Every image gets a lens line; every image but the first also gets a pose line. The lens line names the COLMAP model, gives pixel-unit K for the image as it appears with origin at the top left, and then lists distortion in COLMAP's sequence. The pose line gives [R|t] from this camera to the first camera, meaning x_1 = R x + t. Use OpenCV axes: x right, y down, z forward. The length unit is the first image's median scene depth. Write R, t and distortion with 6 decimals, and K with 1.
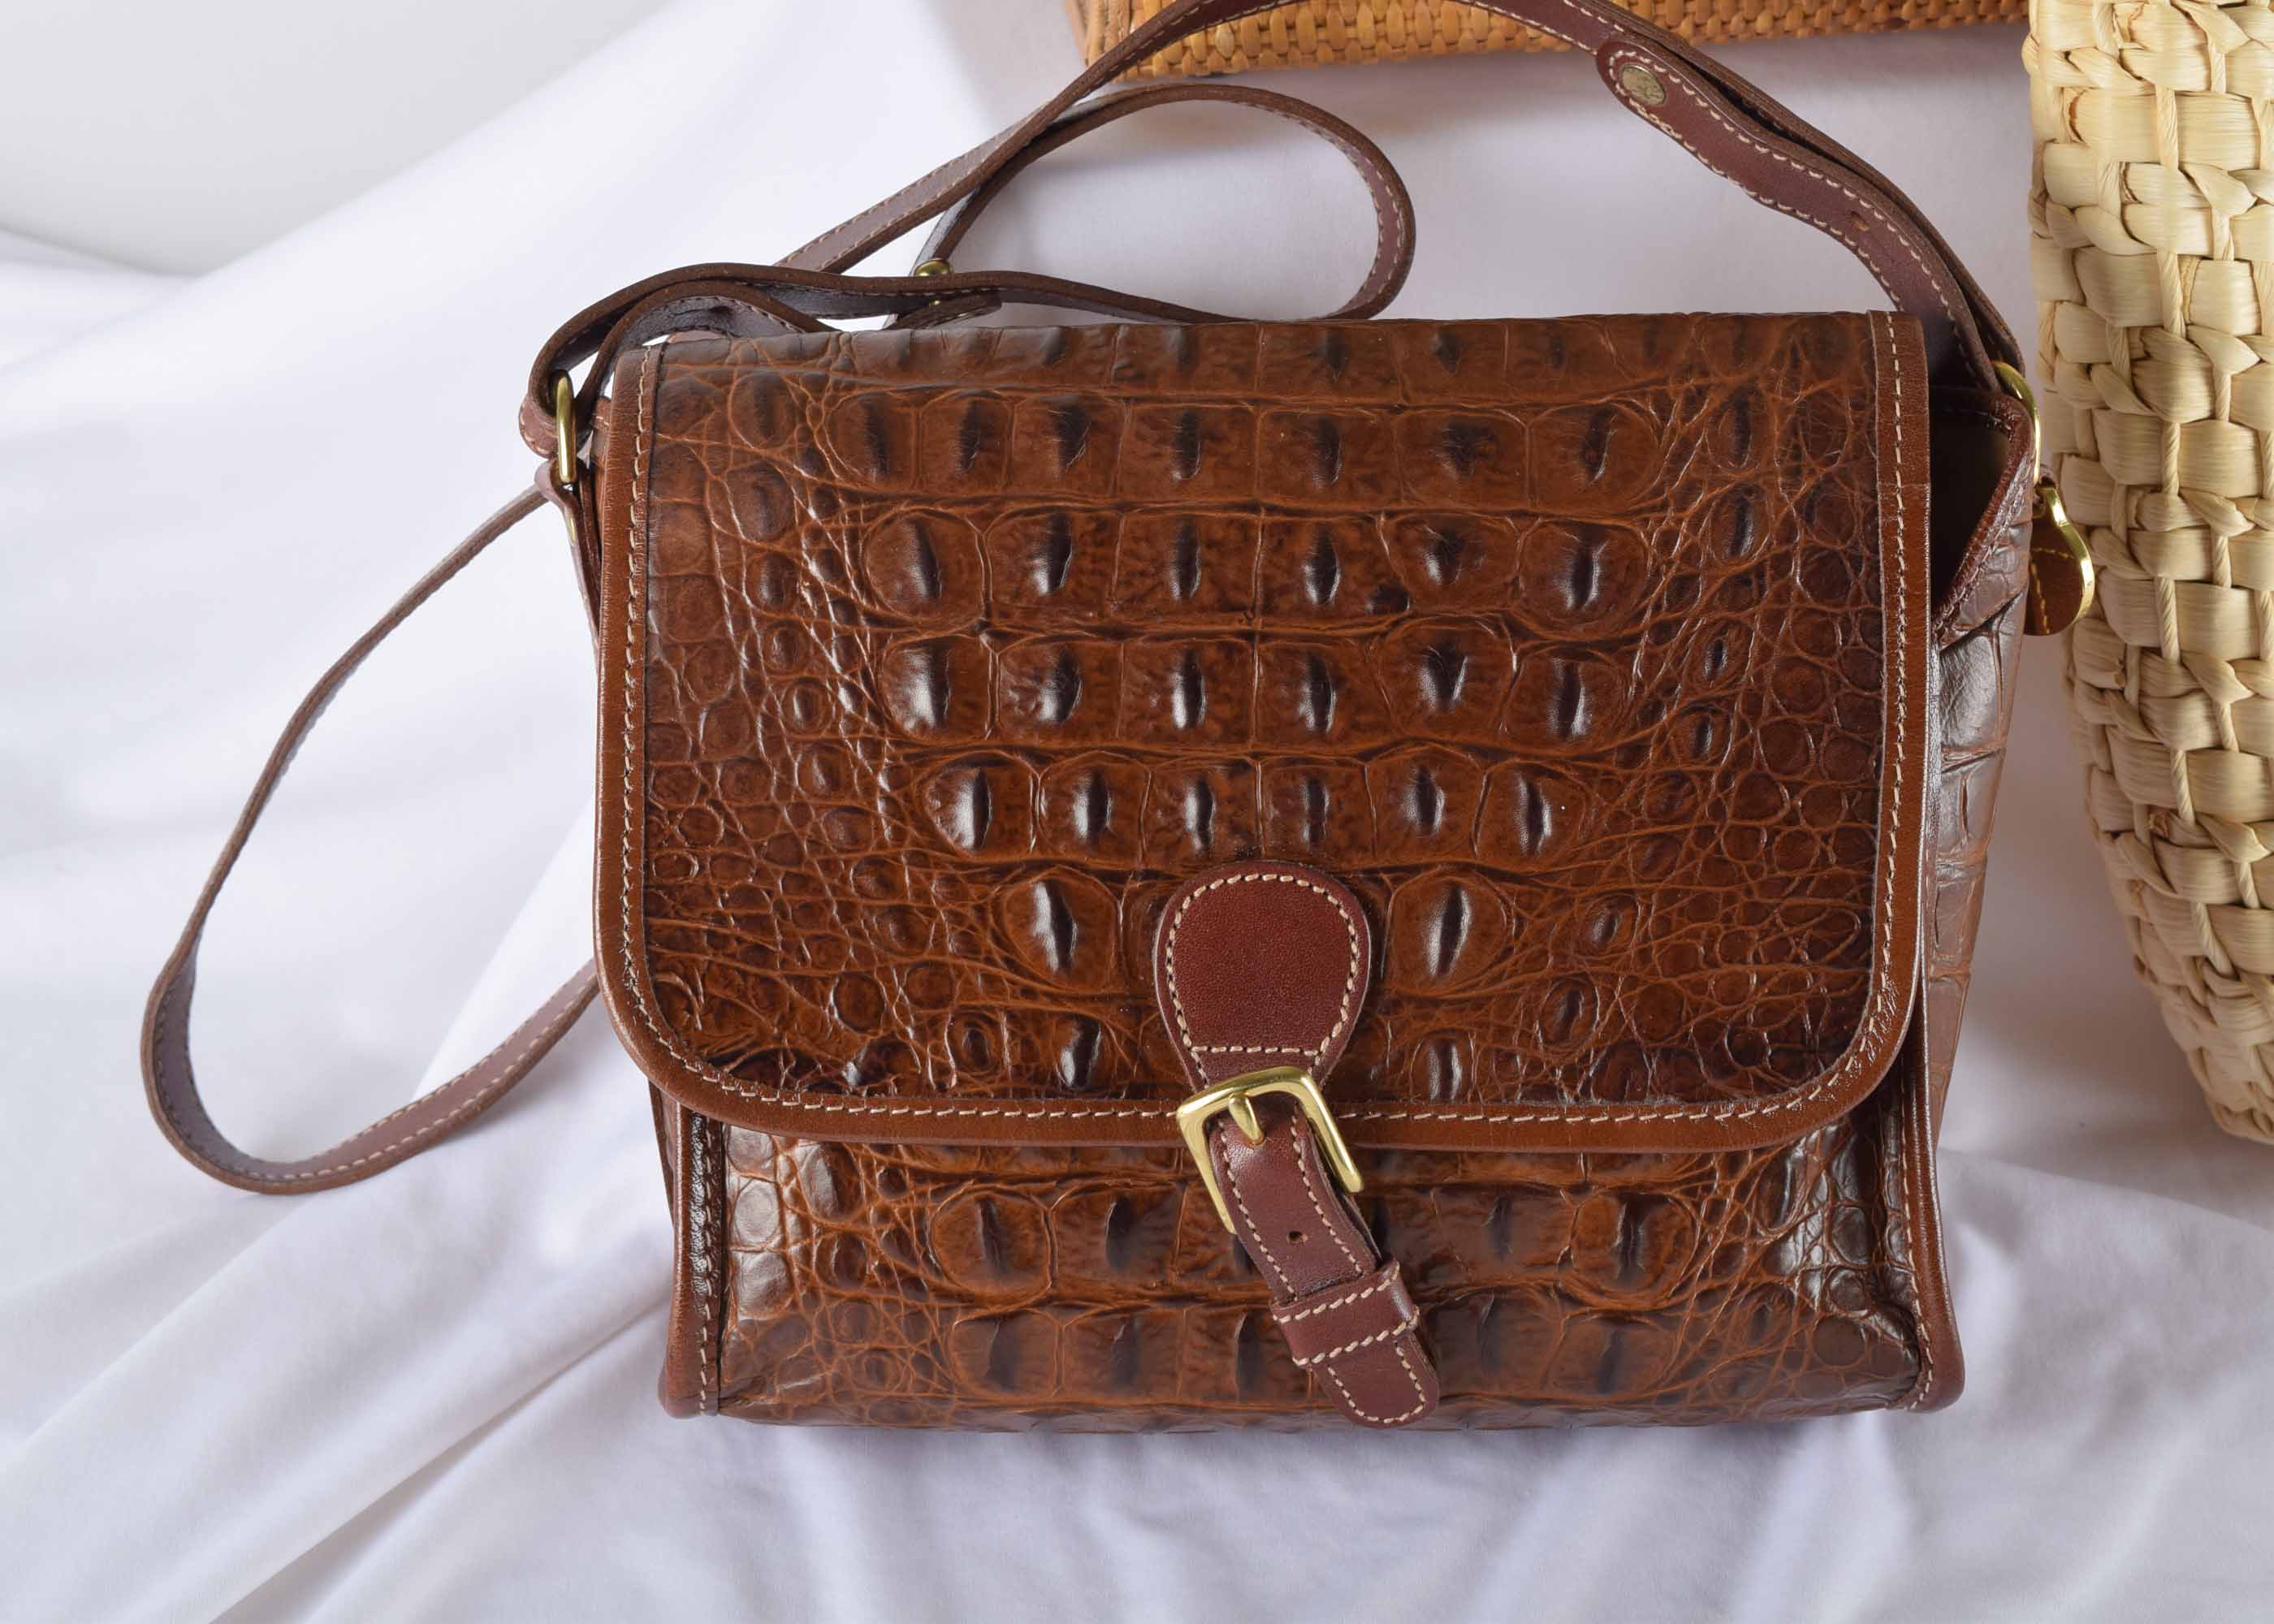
lens RADIAL K [[5203.0, 0, 1133.6], [0, 5203.0, 813.4], [0, 0, 1]] dist [0.116447, 0.000000]
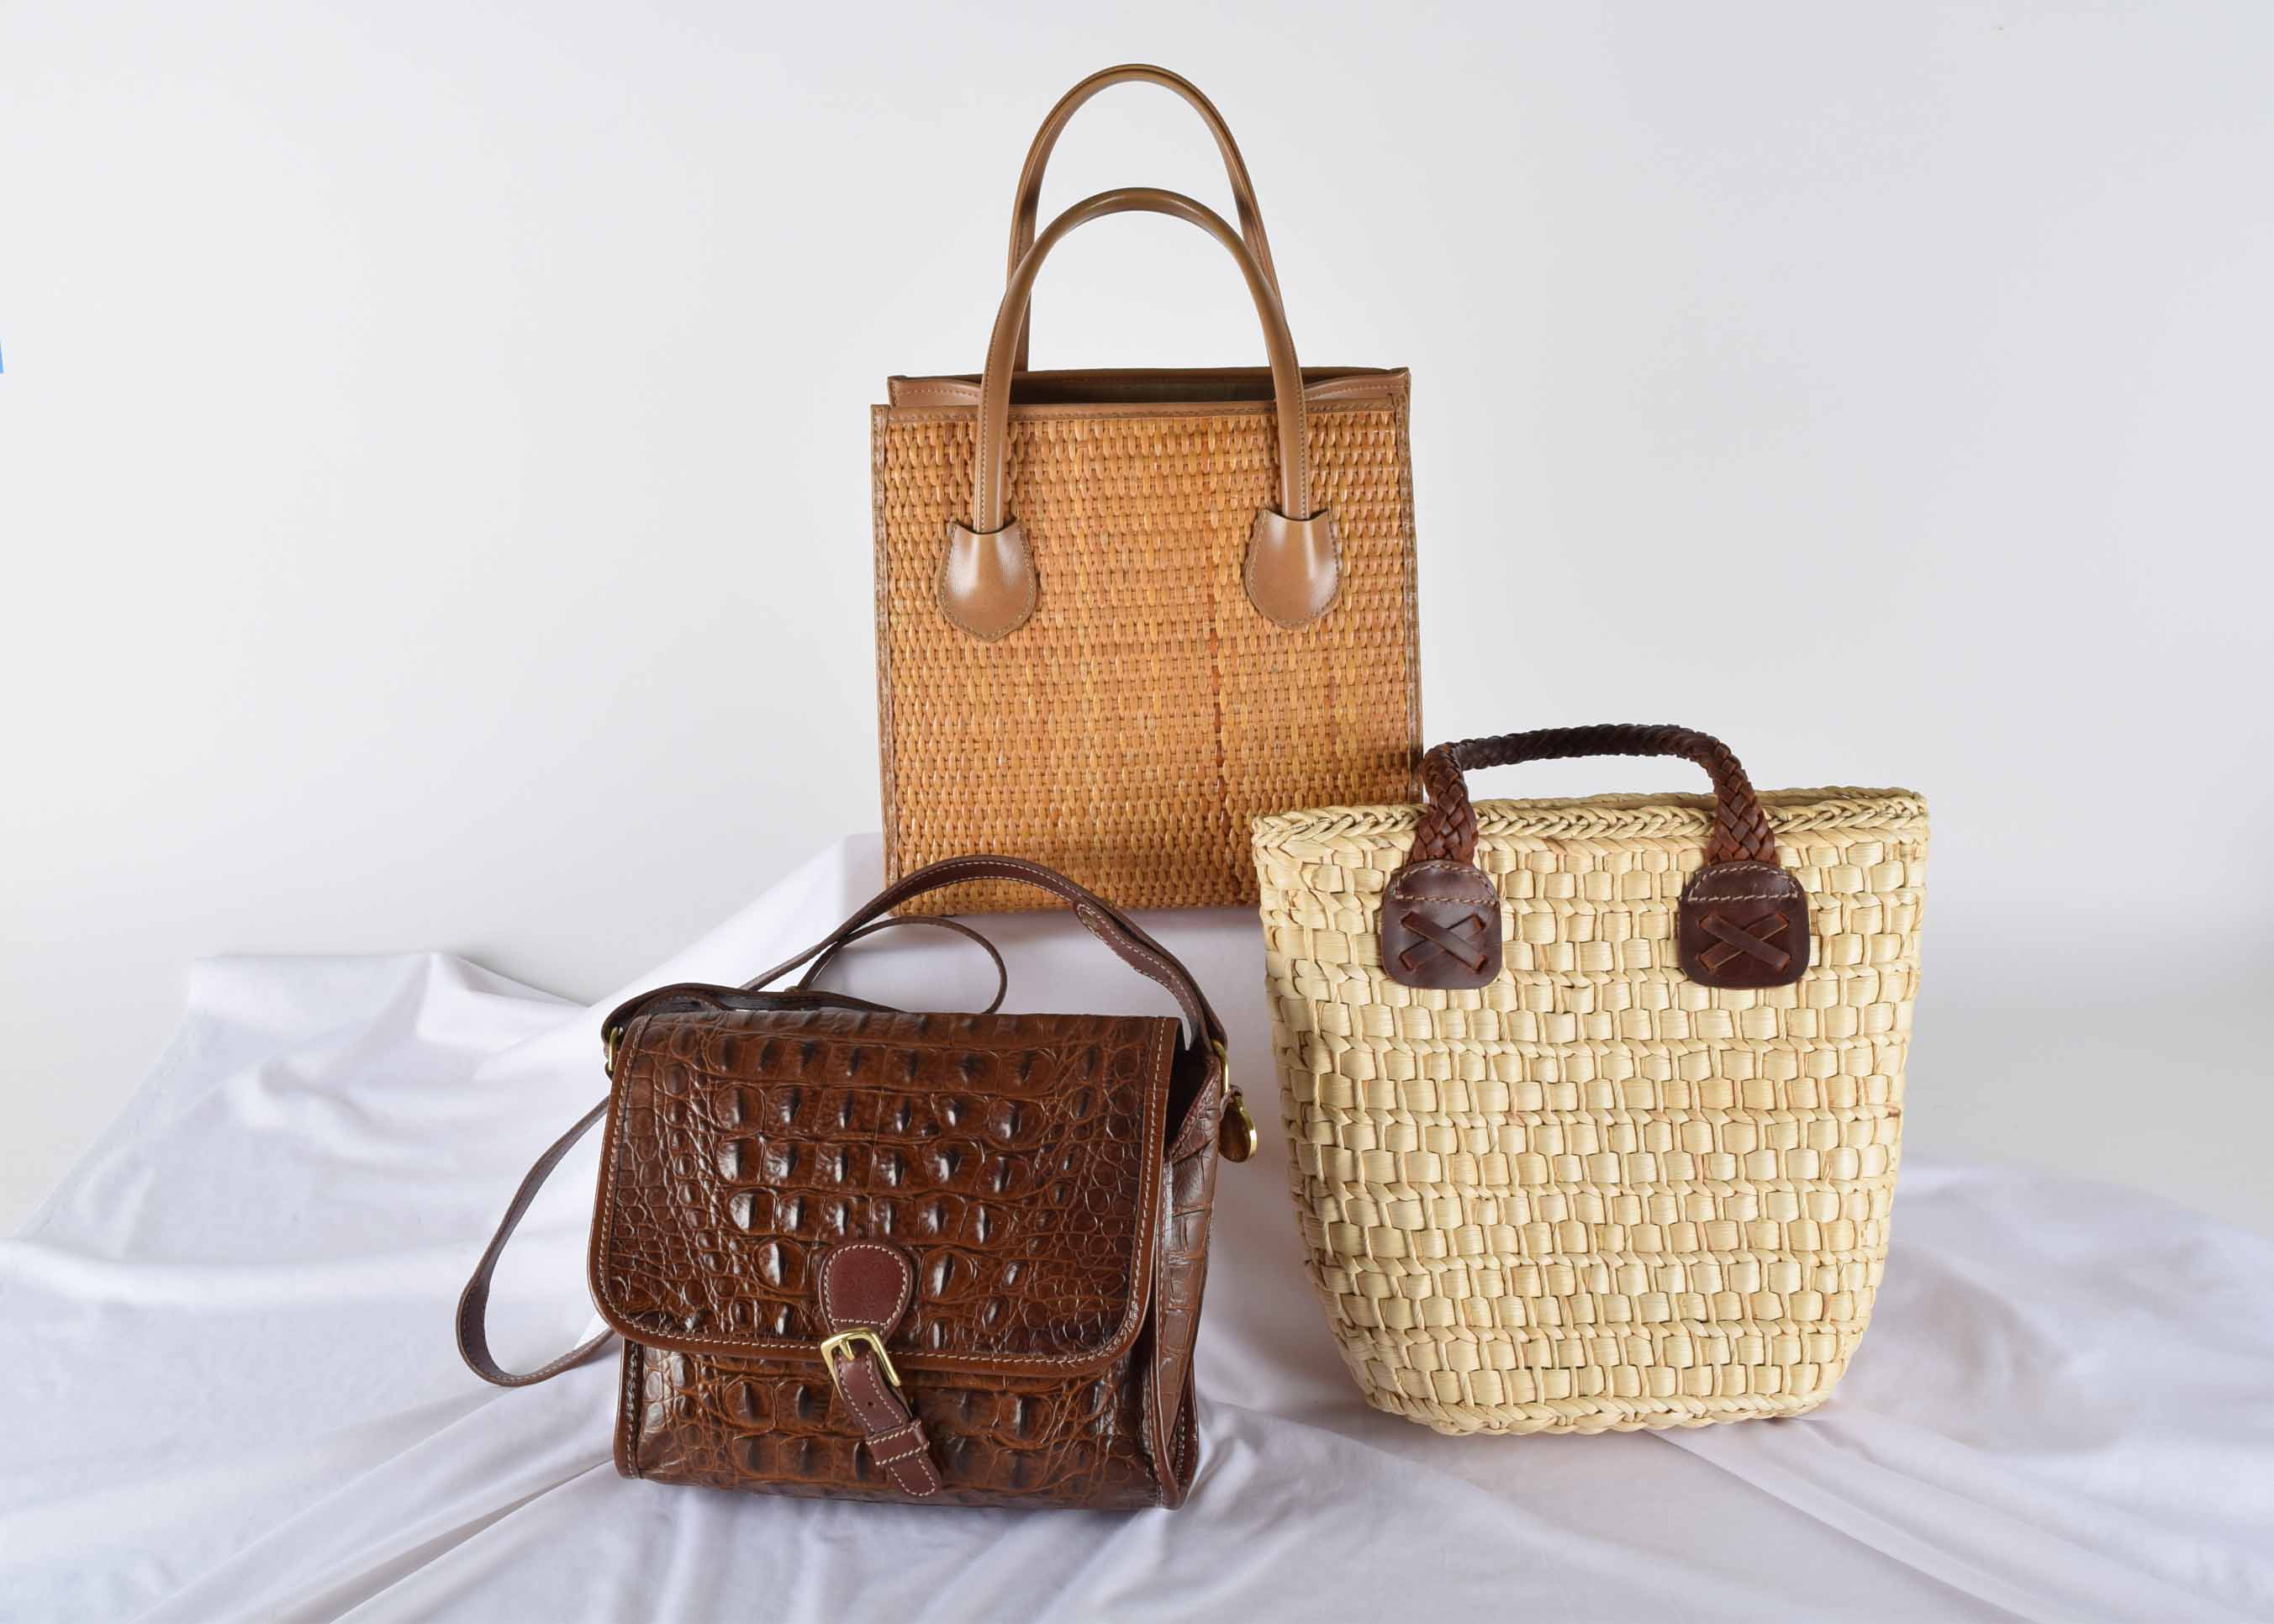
lens RADIAL K [[2946.2, 0, 1144.1], [0, 2946.2, 806.1], [0, 0, 1]] dist [-0.034612, 0.000000]
pose [[0.988516, 0.019909, -0.149797, 0.333960], [-0.050188, 0.978269, -0.201174, 0.076801], [0.142537, 0.206382, 0.968034, -0.287754]]
